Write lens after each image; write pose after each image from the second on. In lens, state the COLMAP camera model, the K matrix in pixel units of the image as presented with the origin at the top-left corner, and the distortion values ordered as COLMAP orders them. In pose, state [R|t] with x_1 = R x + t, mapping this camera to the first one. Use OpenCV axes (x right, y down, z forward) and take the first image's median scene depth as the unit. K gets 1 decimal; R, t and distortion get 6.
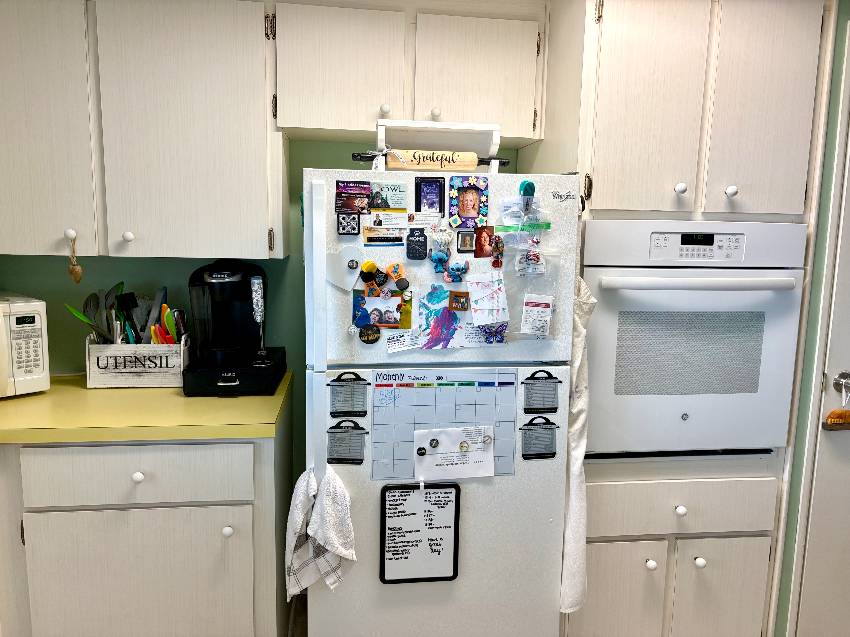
lens RADIAL K [[642.9, 0, 425.0], [0, 642.9, 318.5], [0, 0, 1]] dist [0.085352, -0.097210]
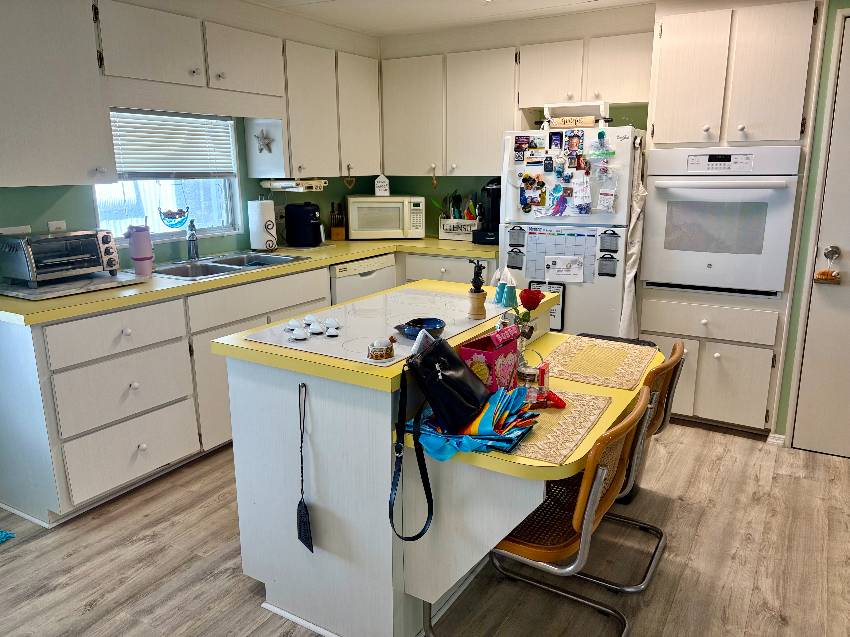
lens RADIAL K [[642.9, 0, 425.0], [0, 642.9, 318.5], [0, 0, 1]] dist [0.085352, -0.097210]
pose [[0.781447, 0.121329, -0.612063, 0.994009], [-0.071569, 0.991868, 0.105242, 0.184254], [0.619854, -0.038436, 0.783775, -0.902791]]
